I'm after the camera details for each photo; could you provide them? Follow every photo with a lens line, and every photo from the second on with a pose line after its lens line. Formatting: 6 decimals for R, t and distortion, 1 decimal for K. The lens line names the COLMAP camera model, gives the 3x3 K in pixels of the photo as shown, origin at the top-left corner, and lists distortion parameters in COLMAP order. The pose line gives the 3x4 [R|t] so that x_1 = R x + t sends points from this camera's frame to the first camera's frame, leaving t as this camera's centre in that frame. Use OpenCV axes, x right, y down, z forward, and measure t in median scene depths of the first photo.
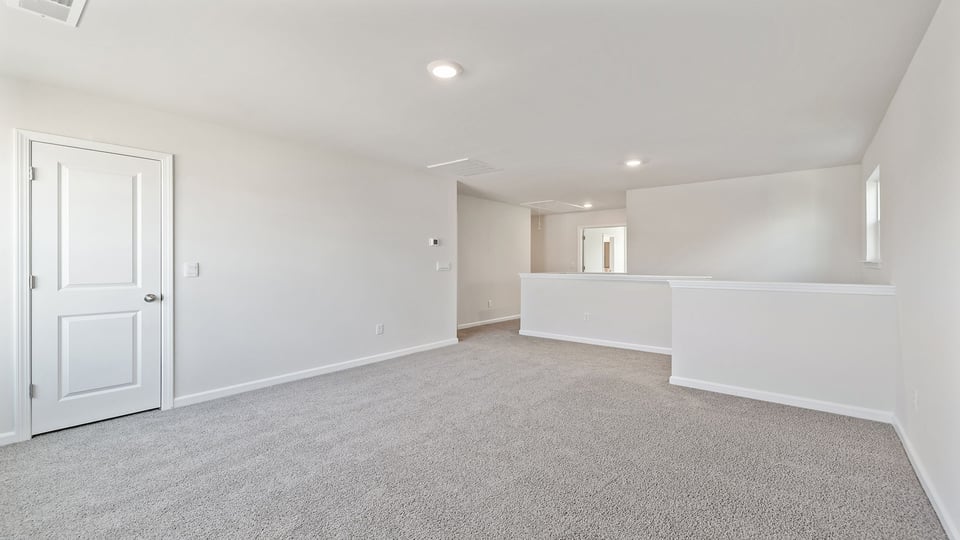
lens RADIAL K [[408.2, 0, 479.5], [0, 408.2, 263.3], [0, 0, 1]] dist [0.001112, -0.000175]
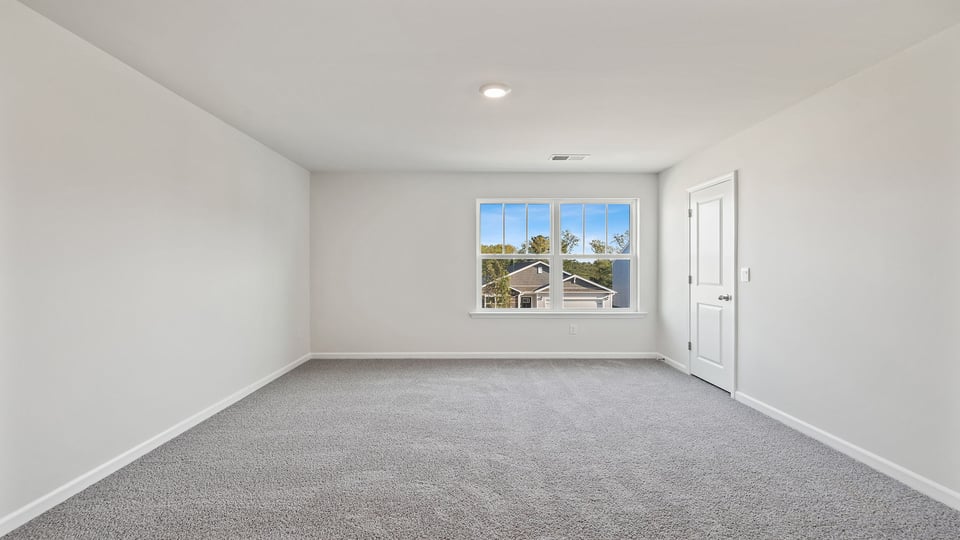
lens RADIAL K [[408.2, 0, 479.5], [0, 408.2, 263.3], [0, 0, 1]] dist [0.001112, -0.000175]
pose [[-0.773452, -0.009235, -0.633788, 0.518373], [-0.007684, 0.999957, -0.005194, -0.003742], [0.633809, 0.000853, -0.773489, 1.480522]]
